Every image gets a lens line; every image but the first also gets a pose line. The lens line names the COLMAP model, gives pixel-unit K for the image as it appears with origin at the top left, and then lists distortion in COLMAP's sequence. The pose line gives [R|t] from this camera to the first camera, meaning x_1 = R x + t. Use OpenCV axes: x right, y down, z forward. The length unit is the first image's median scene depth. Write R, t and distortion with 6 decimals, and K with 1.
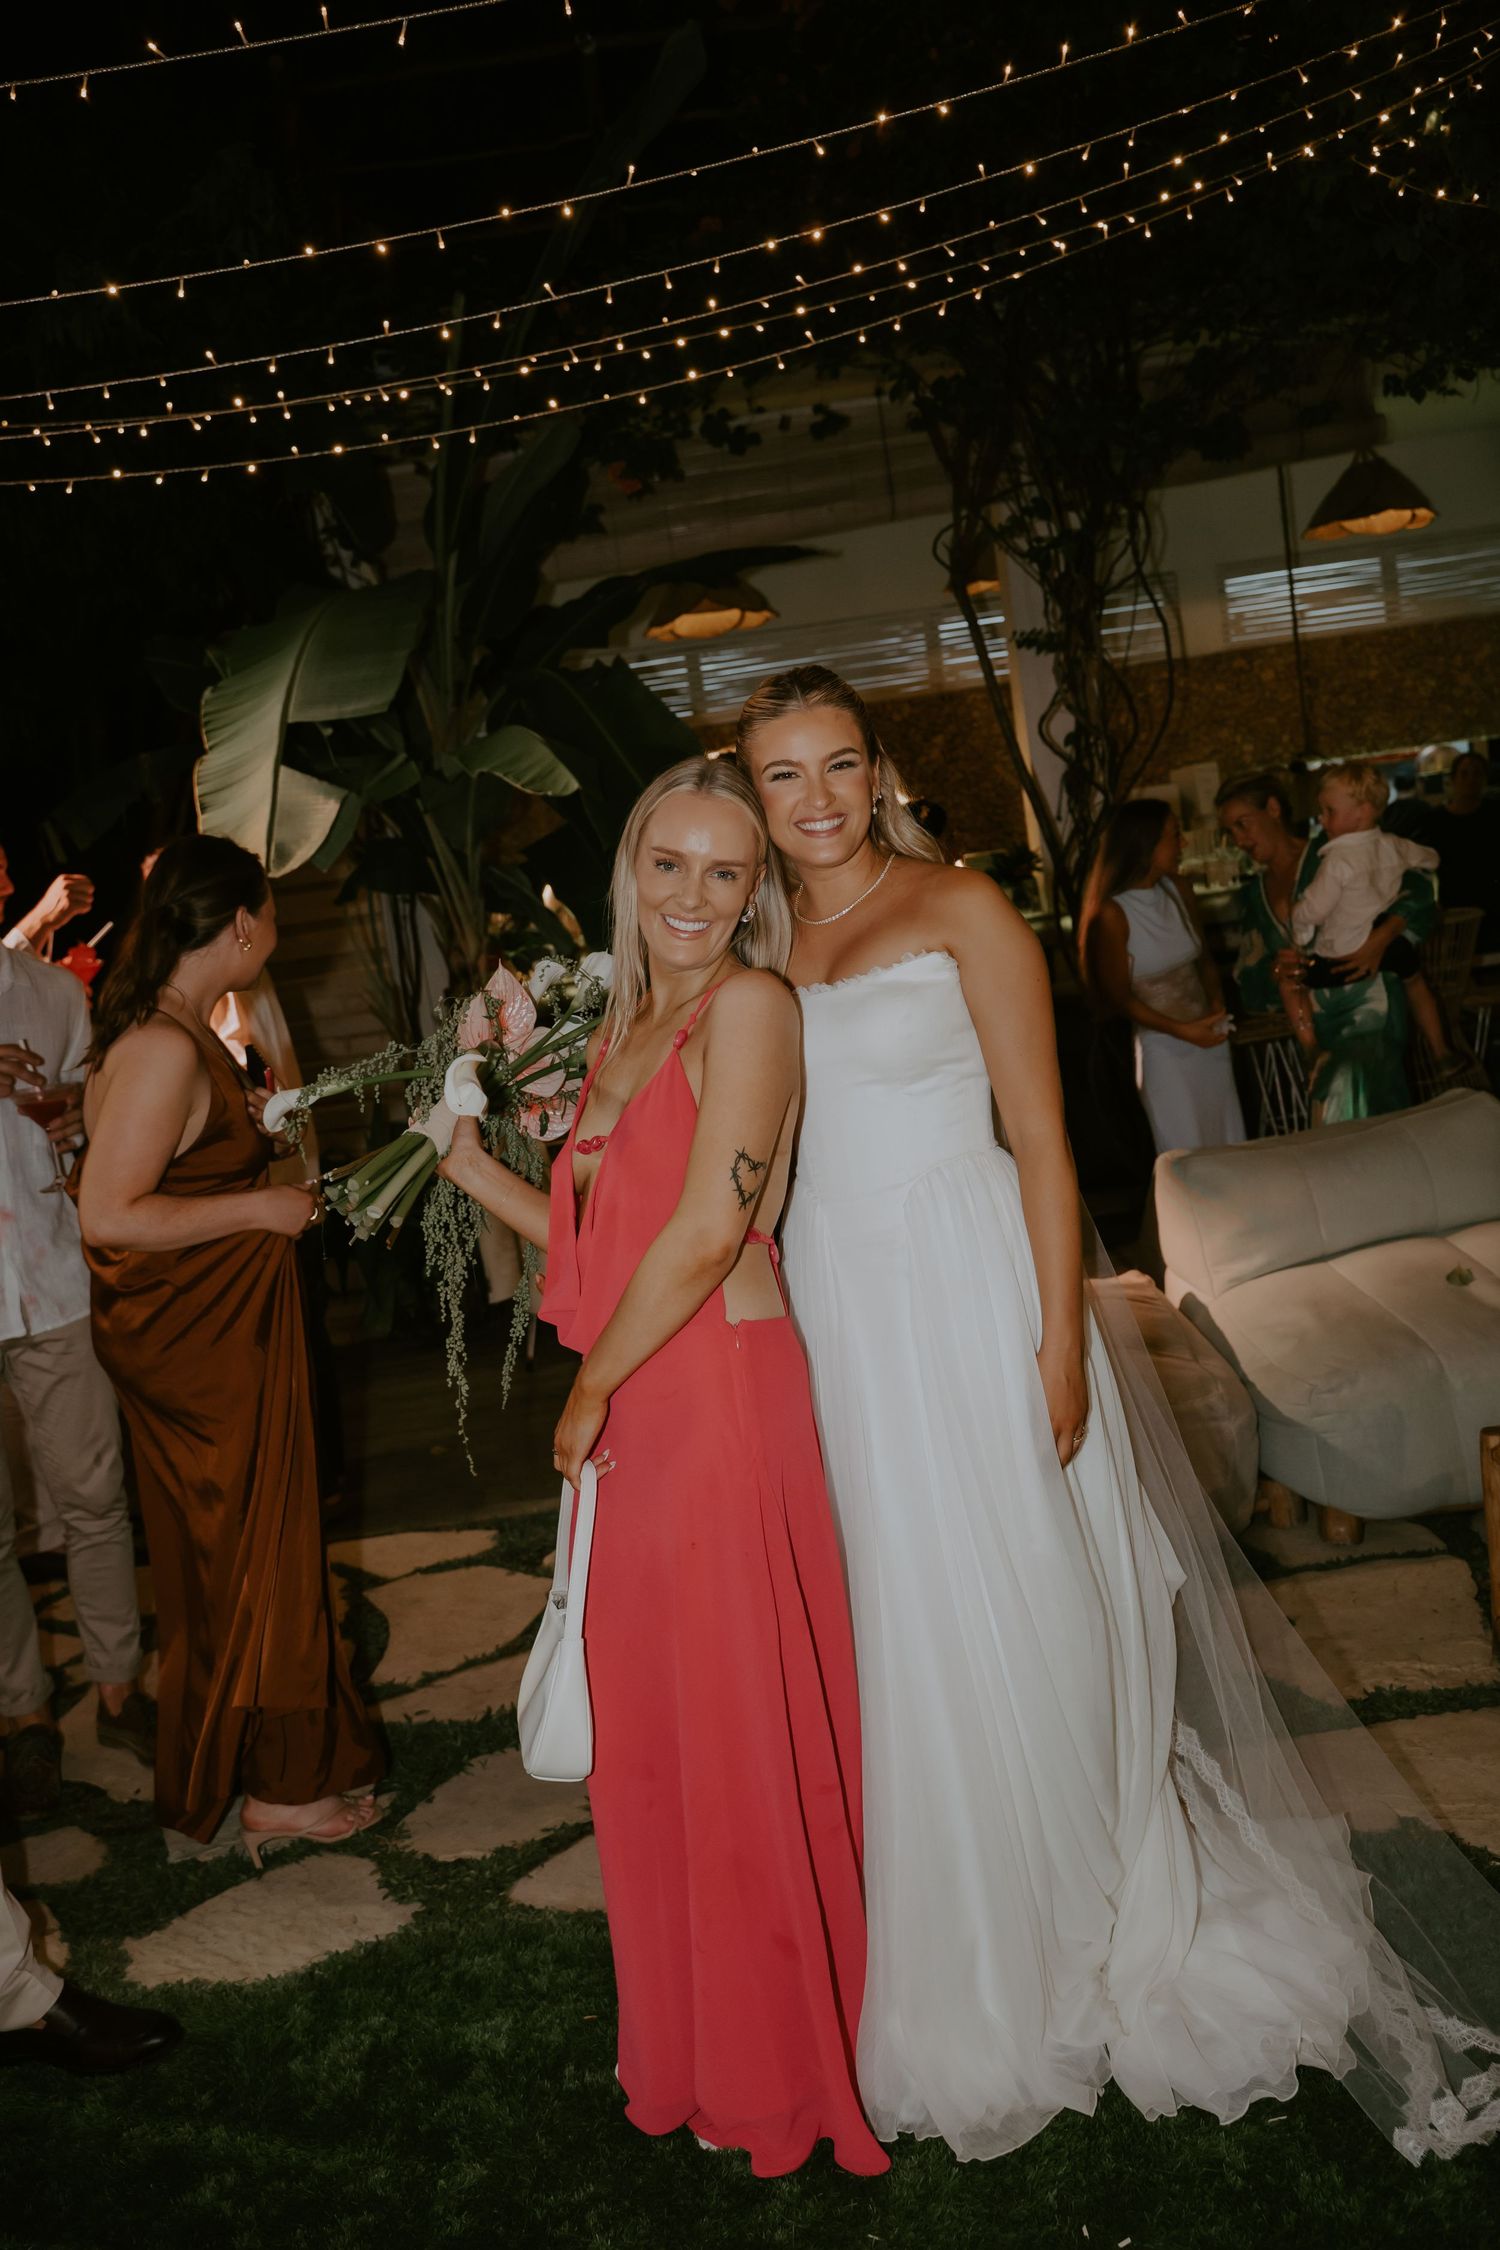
lens RADIAL K [[1754.5, 0, 761.5], [0, 1754.5, 1140.3], [0, 0, 1]] dist [-0.002804, -0.011913]
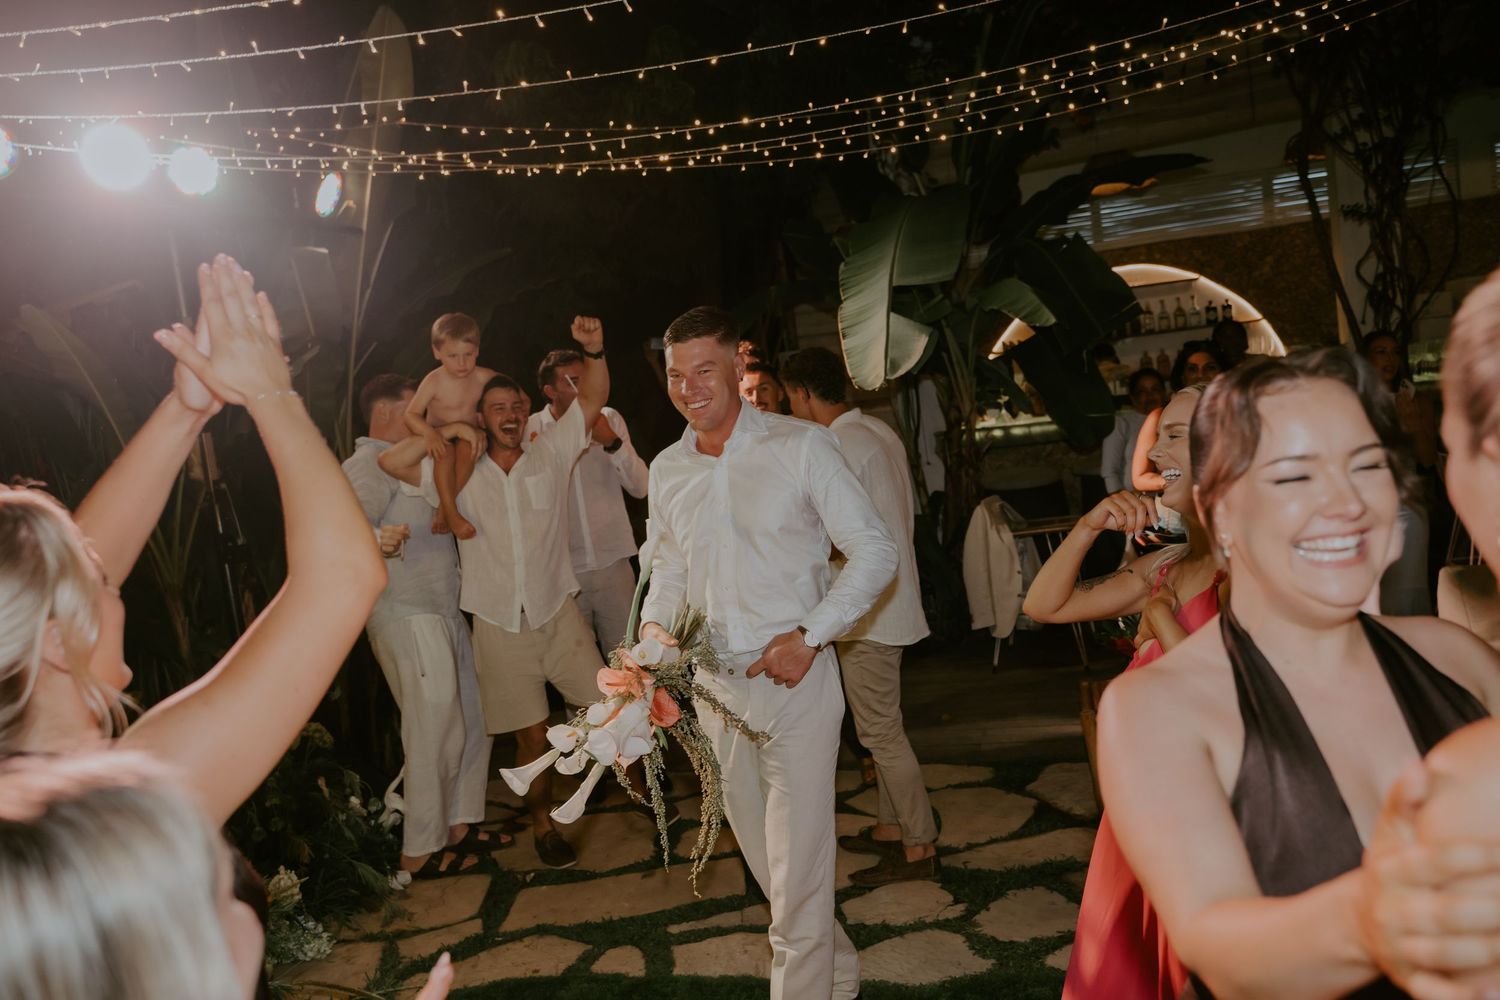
lens RADIAL K [[1258.2, 0, 750.0], [0, 1258.2, 500.0], [0, 0, 1]] dist [-0.002269, 0.003108]
pose [[0.966240, 0.043819, -0.253889, -0.061491], [-0.045035, 0.998985, 0.001023, -0.017673], [0.253676, 0.010445, 0.967233, -0.166903]]
